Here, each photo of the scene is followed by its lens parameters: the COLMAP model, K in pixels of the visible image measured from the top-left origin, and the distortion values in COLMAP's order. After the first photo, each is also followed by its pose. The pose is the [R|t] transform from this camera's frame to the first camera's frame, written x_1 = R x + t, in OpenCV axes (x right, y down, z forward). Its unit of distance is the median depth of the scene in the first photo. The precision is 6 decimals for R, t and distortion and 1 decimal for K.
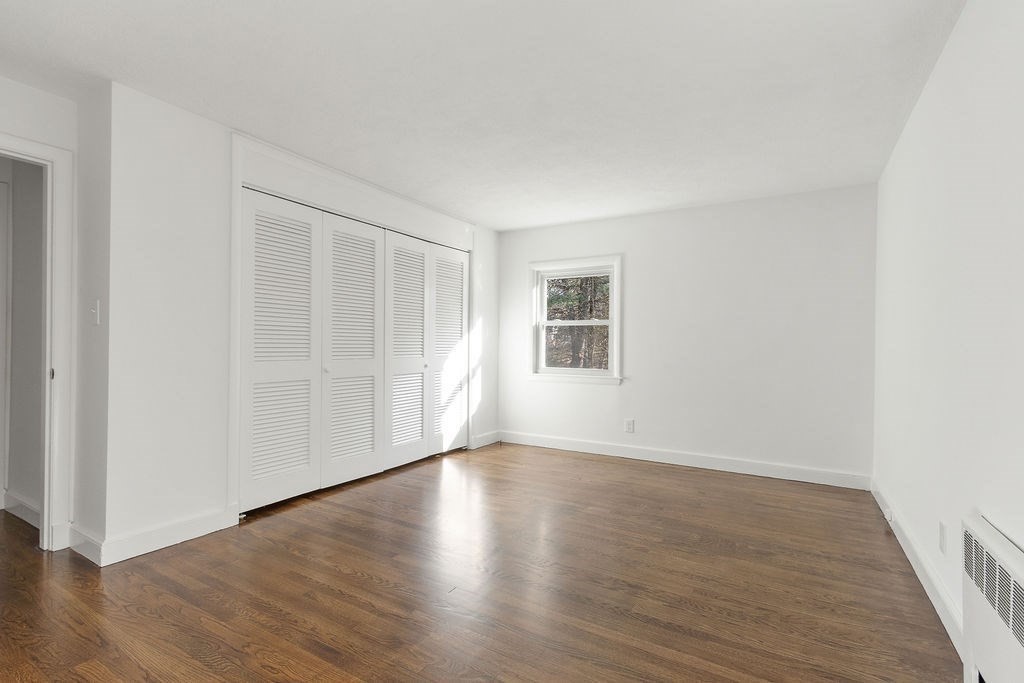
lens RADIAL K [[470.7, 0, 493.8], [0, 470.7, 346.5], [0, 0, 1]] dist [0.005002, -0.000517]
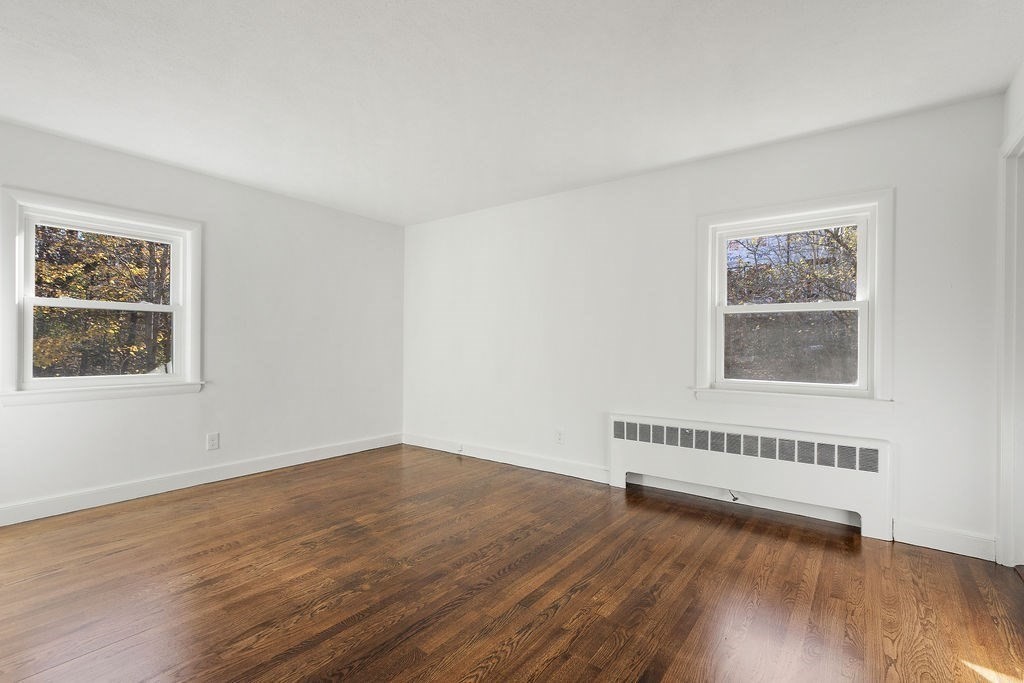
lens RADIAL K [[470.7, 0, 508.6], [0, 470.7, 336.9], [0, 0, 1]] dist [0.005002, -0.000517]
pose [[0.087160, 0.007735, 0.996164, -0.621210], [-0.006834, 0.999951, -0.007167, -0.009450], [-0.996171, -0.006184, 0.087209, 0.568474]]
